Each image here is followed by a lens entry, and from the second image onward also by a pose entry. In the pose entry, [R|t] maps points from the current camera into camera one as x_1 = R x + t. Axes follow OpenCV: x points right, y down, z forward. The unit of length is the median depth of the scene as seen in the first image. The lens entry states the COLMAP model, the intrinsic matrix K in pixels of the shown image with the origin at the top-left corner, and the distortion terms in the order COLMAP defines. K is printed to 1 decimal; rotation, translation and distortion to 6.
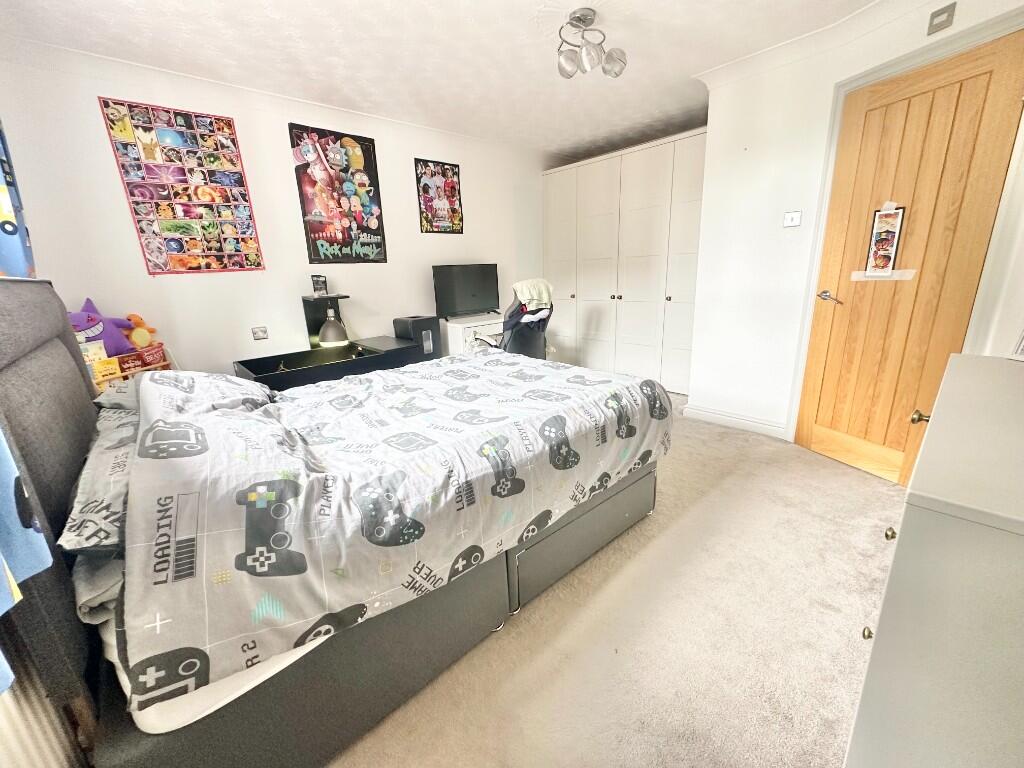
lens RADIAL K [[408.9, 0, 514.6], [0, 408.9, 383.1], [0, 0, 1]] dist [-0.004190, 0.000594]
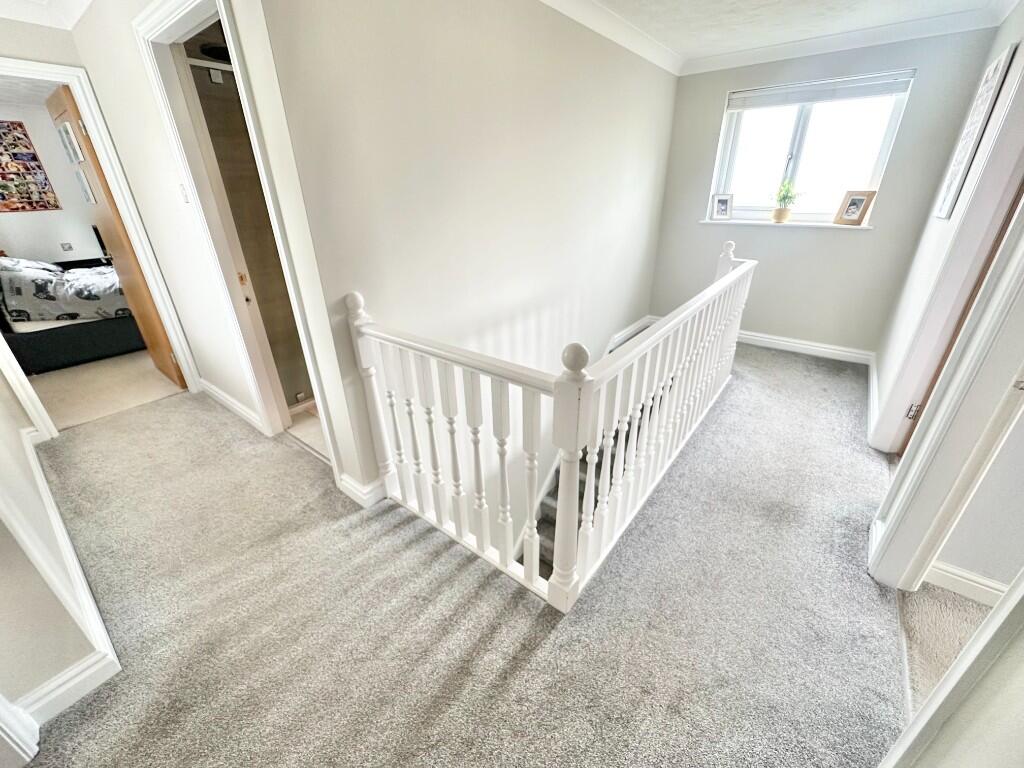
lens RADIAL K [[408.9, 0, 509.4], [0, 408.9, 380.7], [0, 0, 1]] dist [-0.004190, 0.000594]
pose [[0.986557, -0.044168, 0.157337, 1.039931], [0.018101, 0.986393, 0.163404, 0.212447], [-0.162413, -0.158360, 0.973932, -1.210722]]
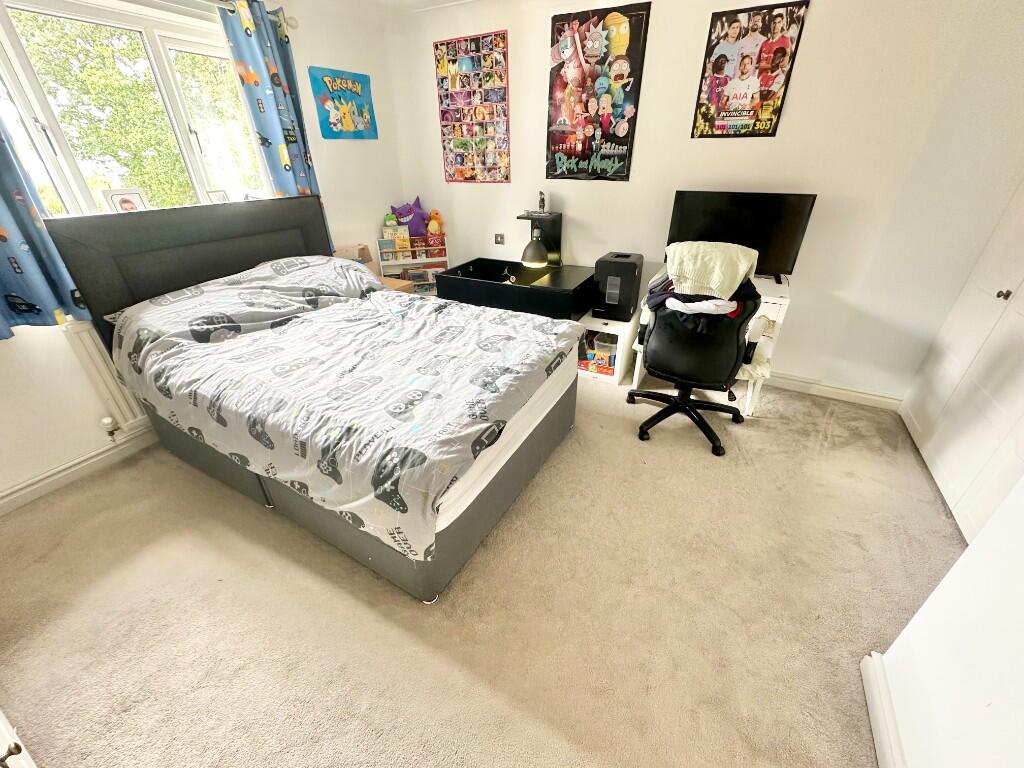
lens RADIAL K [[408.9, 0, 511.2], [0, 408.9, 383.6], [0, 0, 1]] dist [-0.004190, 0.000594]
pose [[0.321480, 0.498761, -0.804915, 0.591847], [-0.261179, 0.863769, 0.430916, -0.296009], [0.910185, 0.071696, 0.407950, 0.606262]]
